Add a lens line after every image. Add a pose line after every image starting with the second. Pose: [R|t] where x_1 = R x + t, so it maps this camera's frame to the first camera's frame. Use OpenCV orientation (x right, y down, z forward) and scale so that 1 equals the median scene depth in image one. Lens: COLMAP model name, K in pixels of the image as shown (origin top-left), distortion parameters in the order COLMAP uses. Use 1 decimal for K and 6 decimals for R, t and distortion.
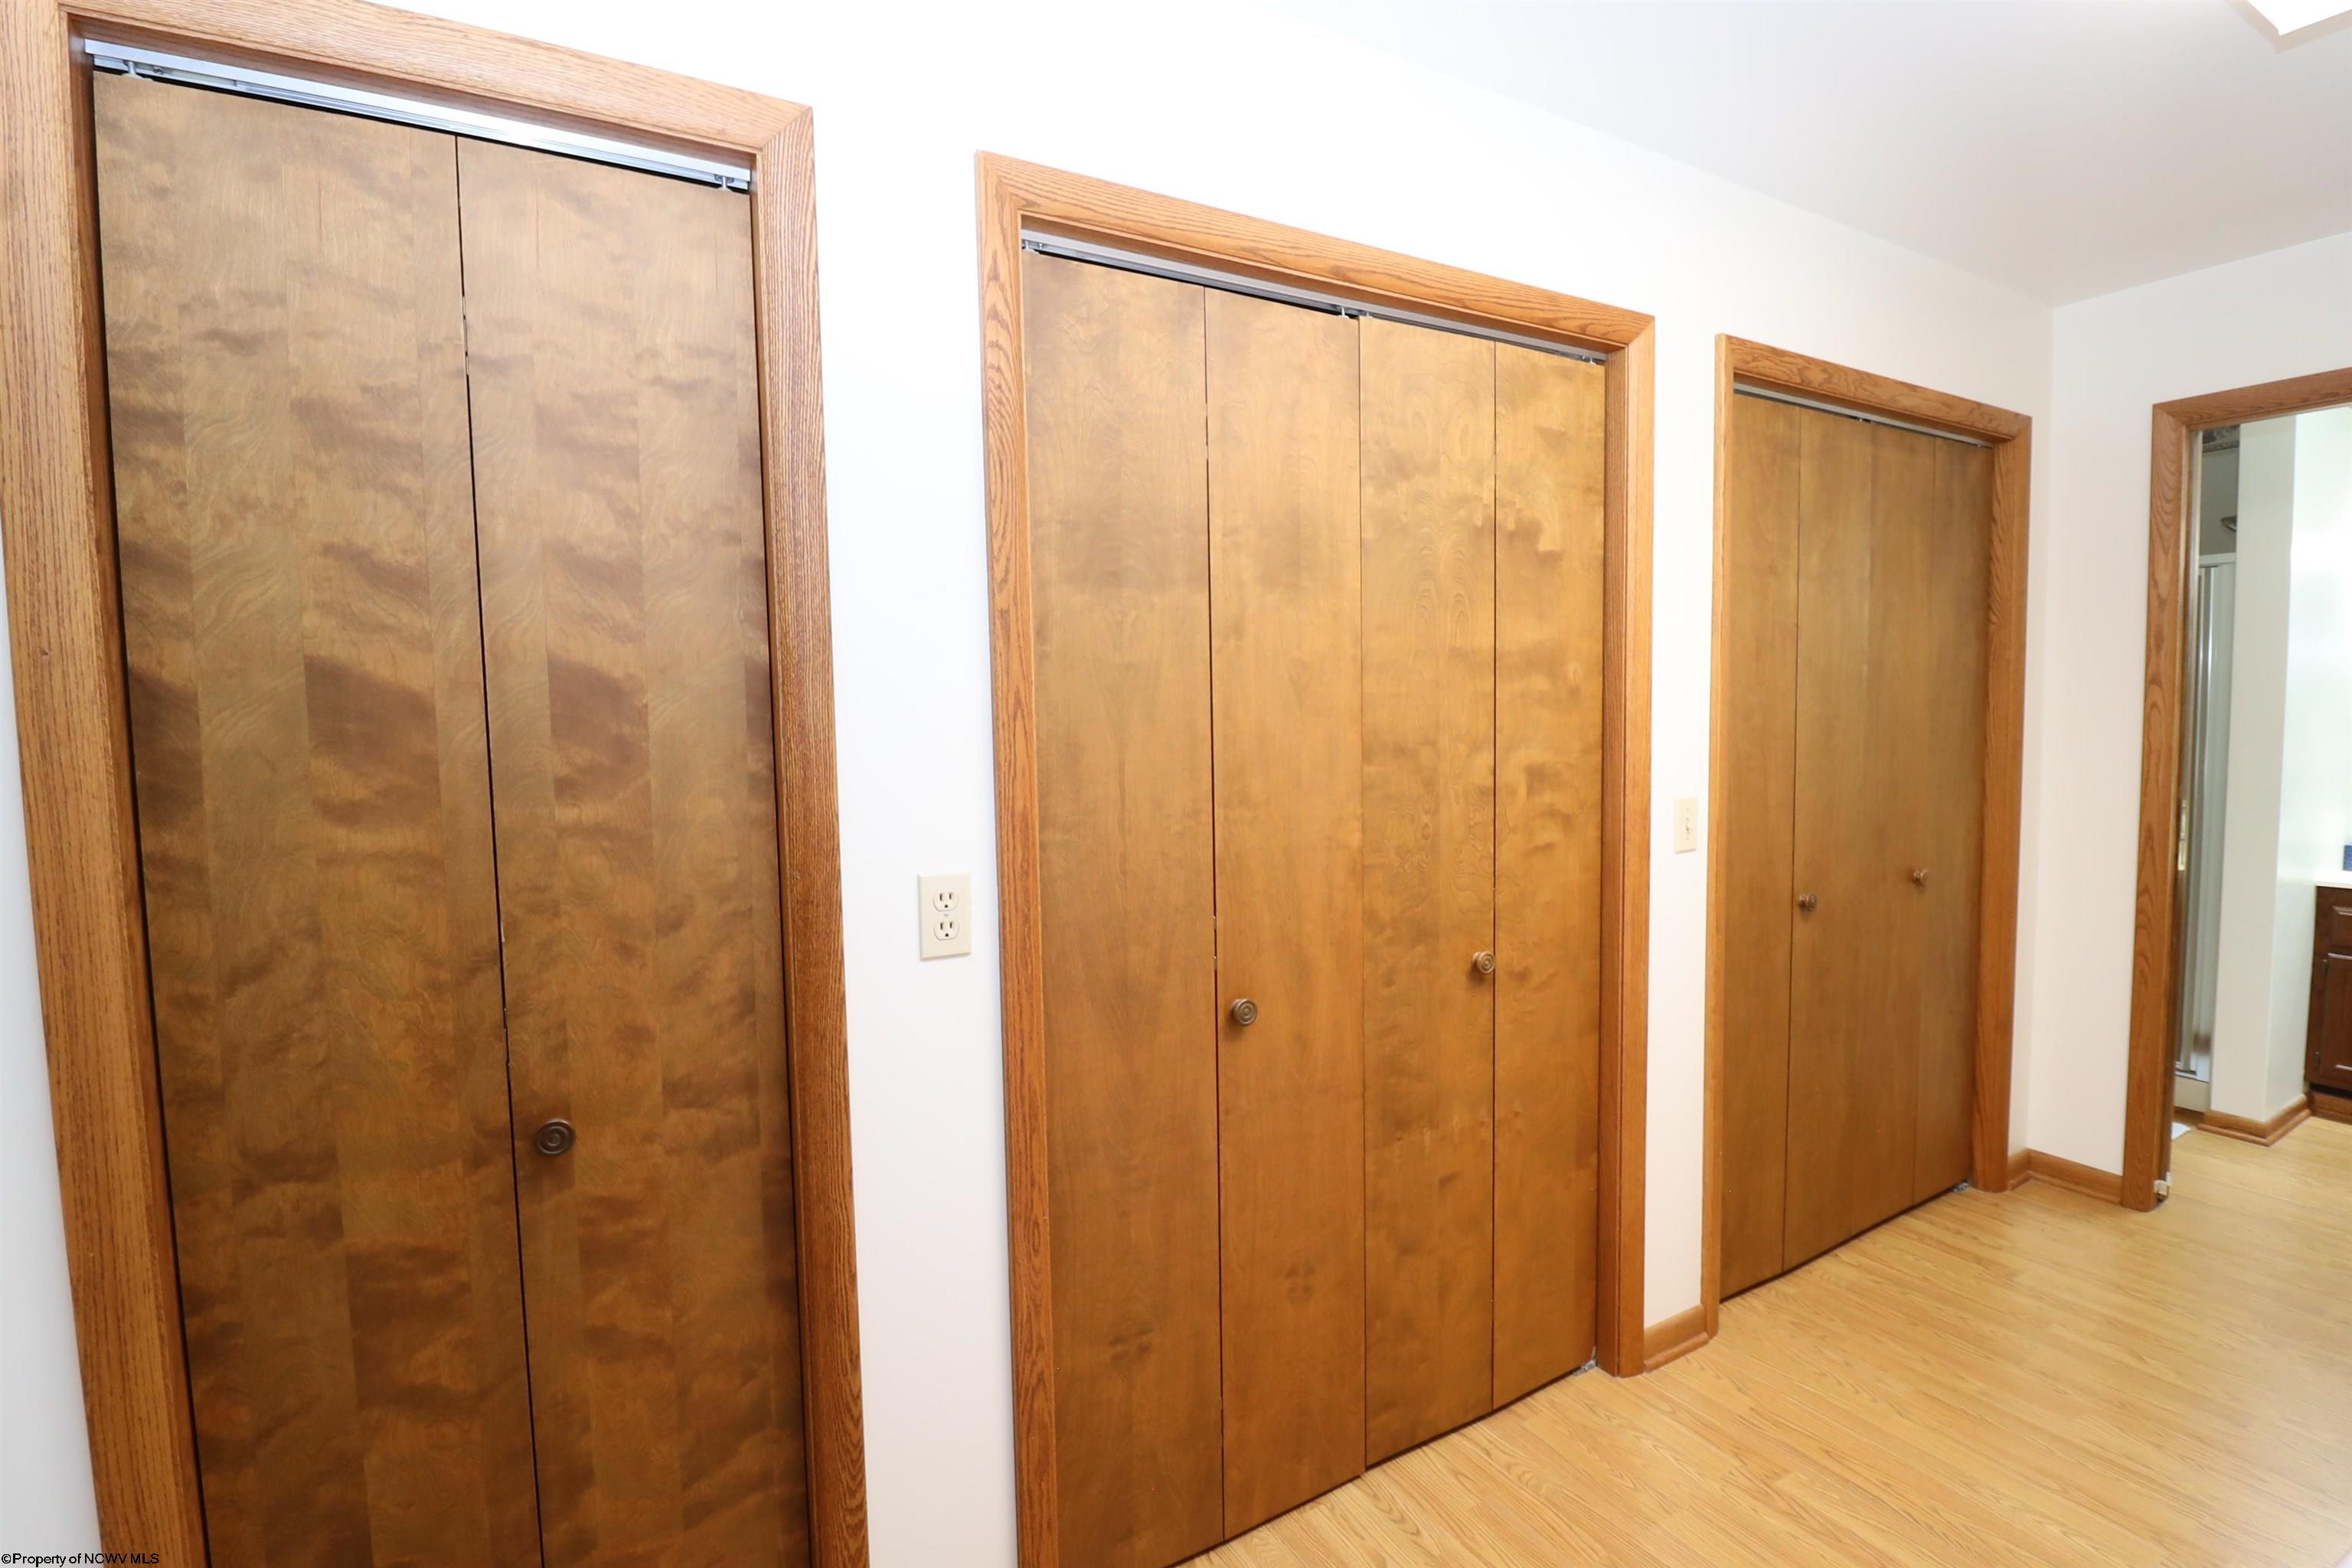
lens RADIAL K [[1089.3, 0, 1174.7], [0, 1089.3, 779.1], [0, 0, 1]] dist [-0.007823, -0.007152]
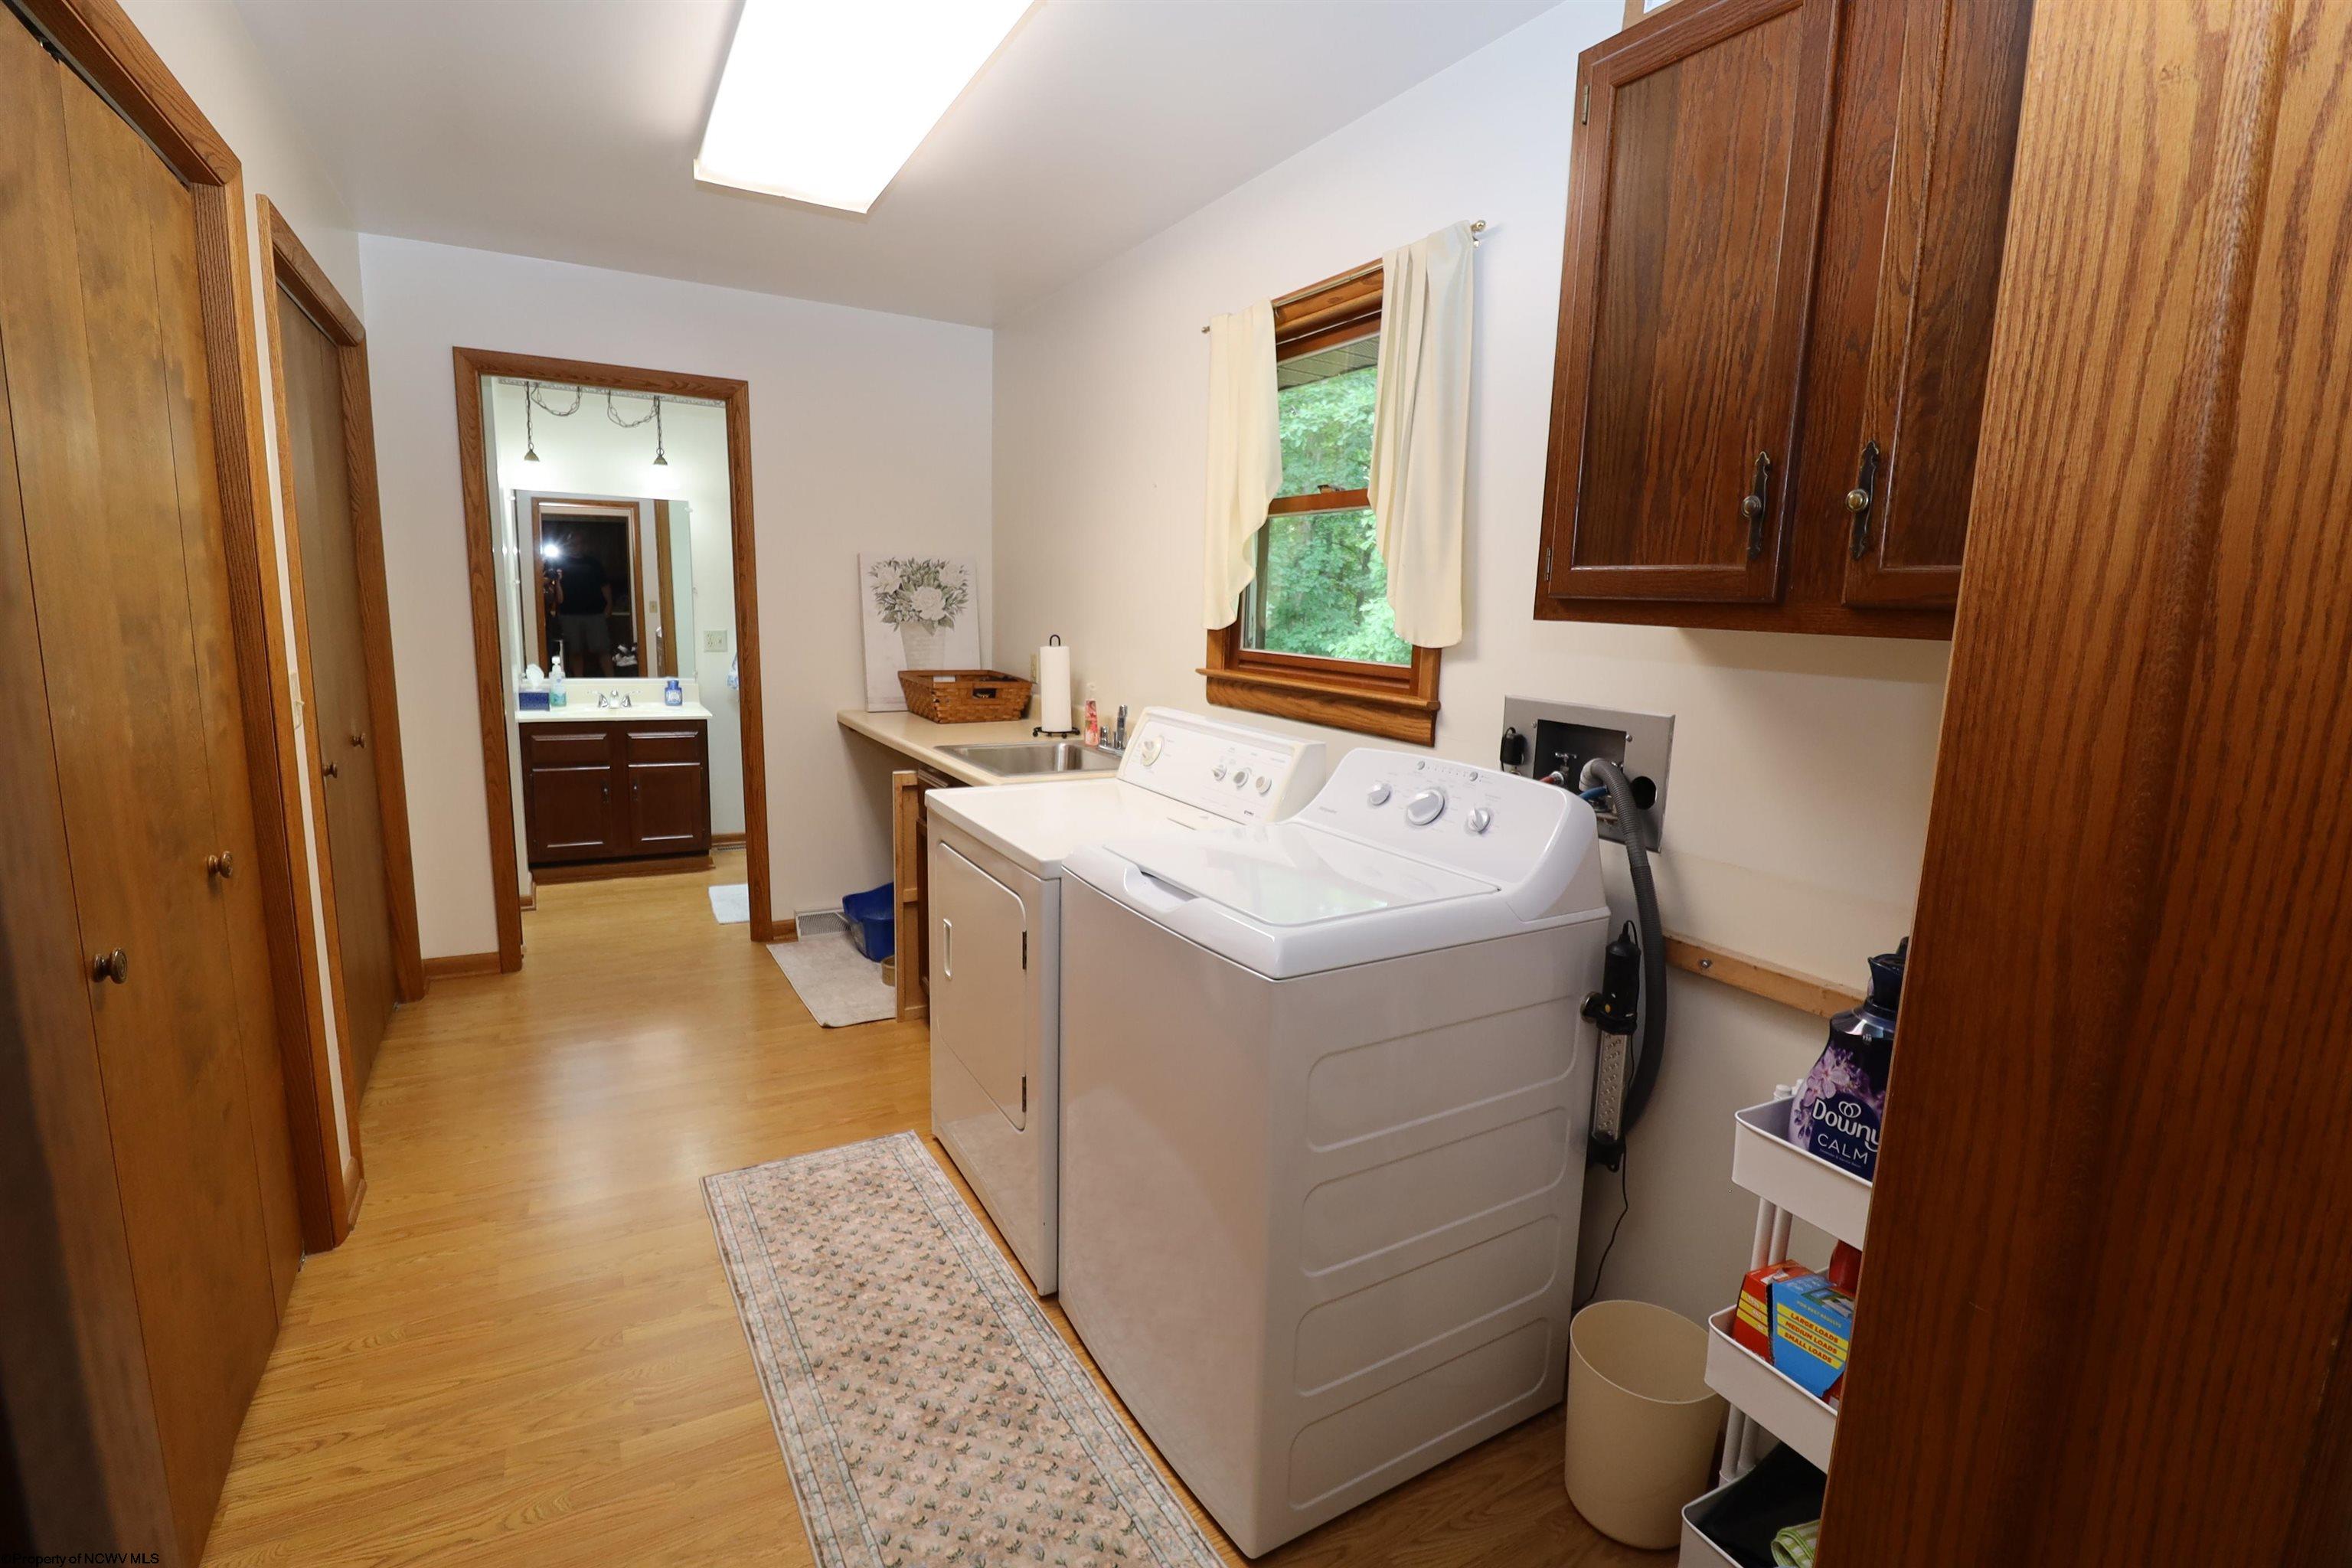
lens RADIAL K [[1089.3, 0, 1182.2], [0, 1089.3, 781.4], [0, 0, 1]] dist [-0.007823, -0.007152]
pose [[0.028875, -0.146443, 0.988798, -0.371763], [0.032050, 0.988837, 0.145513, -0.002390], [-0.999069, 0.027489, 0.033247, 0.117672]]
